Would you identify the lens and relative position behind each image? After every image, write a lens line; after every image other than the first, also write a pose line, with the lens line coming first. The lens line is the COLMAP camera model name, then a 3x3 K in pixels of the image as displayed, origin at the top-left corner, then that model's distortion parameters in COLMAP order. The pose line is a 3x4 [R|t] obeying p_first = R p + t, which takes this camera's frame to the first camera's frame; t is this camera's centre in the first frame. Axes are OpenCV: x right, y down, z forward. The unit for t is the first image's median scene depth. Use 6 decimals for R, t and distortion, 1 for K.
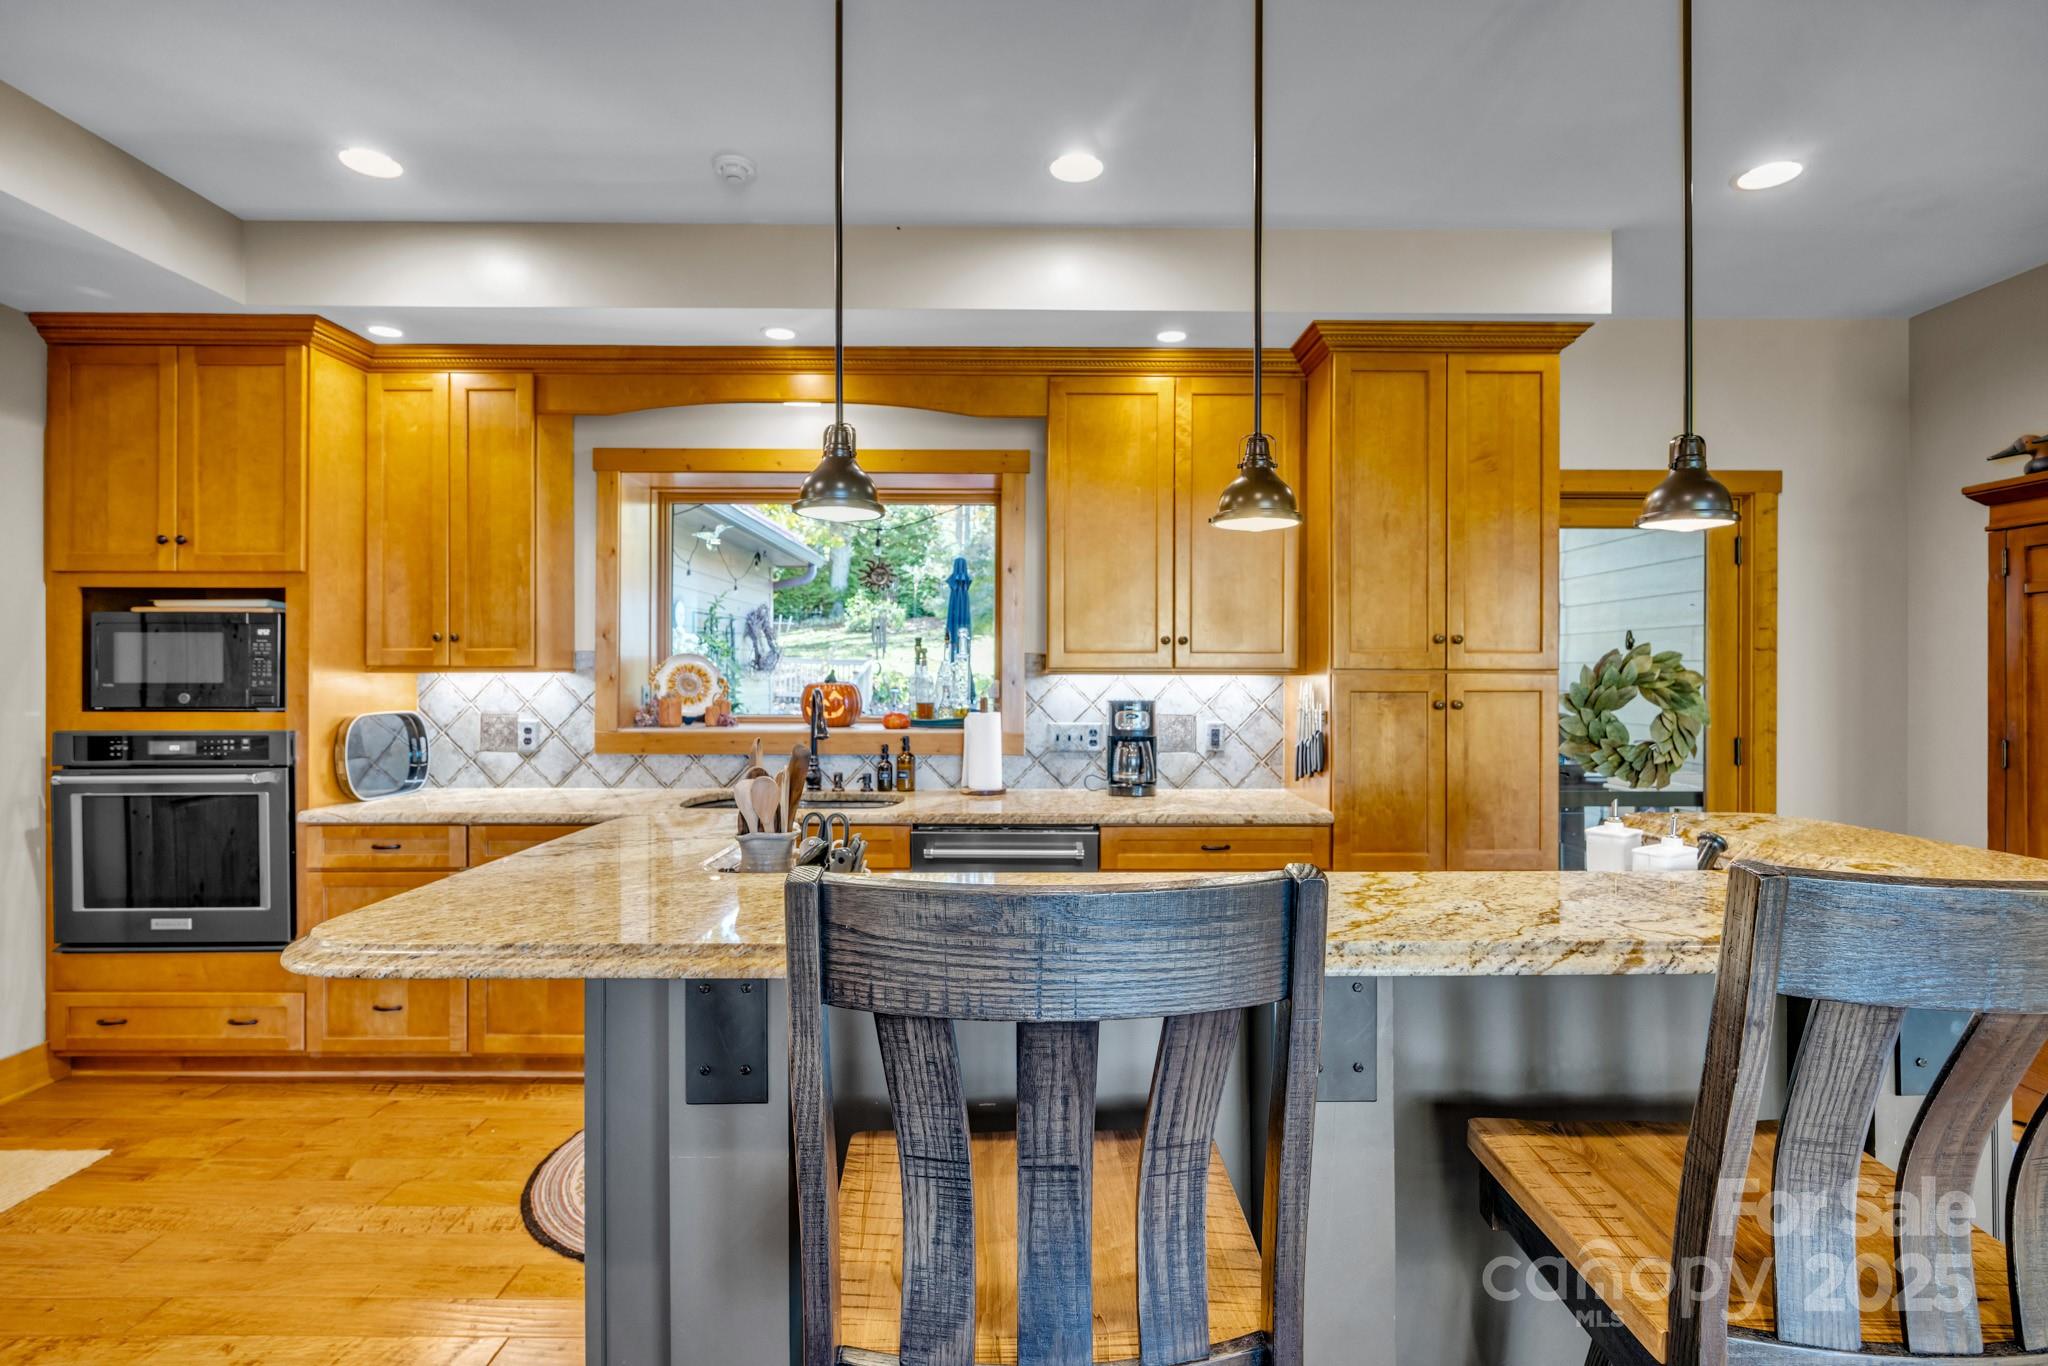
lens RADIAL K [[938.3, 0, 1027.0], [0, 938.3, 672.6], [0, 0, 1]] dist [-0.012008, 0.000283]
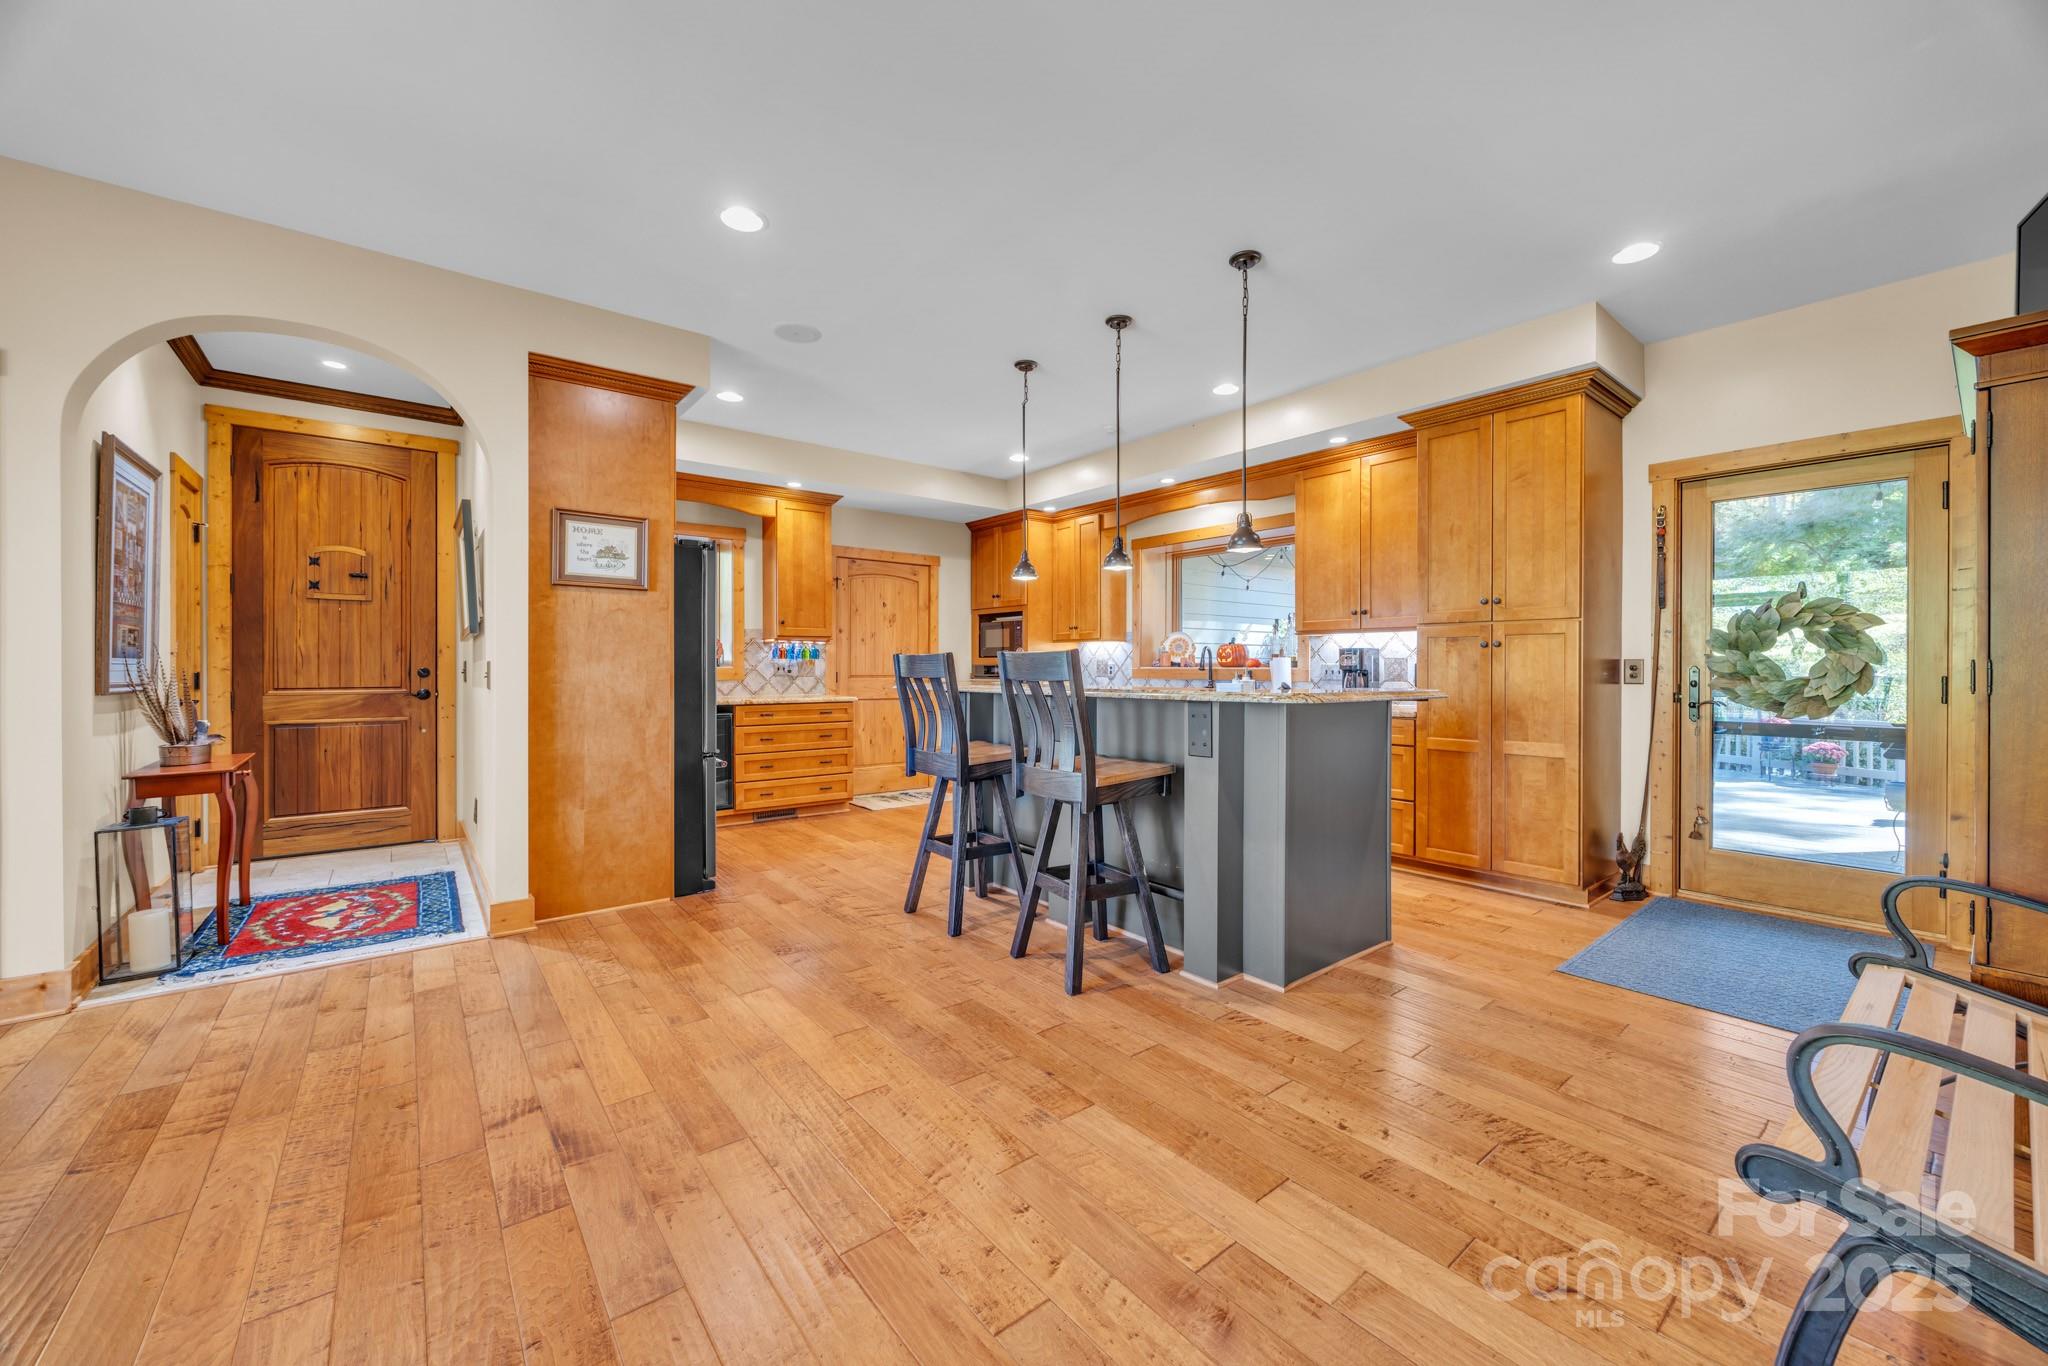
lens RADIAL K [[786.0, 0, 1031.5], [0, 786.0, 671.4], [0, 0, 1]] dist [-0.003771, 0.000244]
pose [[0.617983, 0.003884, -0.786182, 0.986696], [-0.001014, 0.999991, 0.004144, 0.073786], [0.786191, -0.001764, 0.617982, -0.382473]]
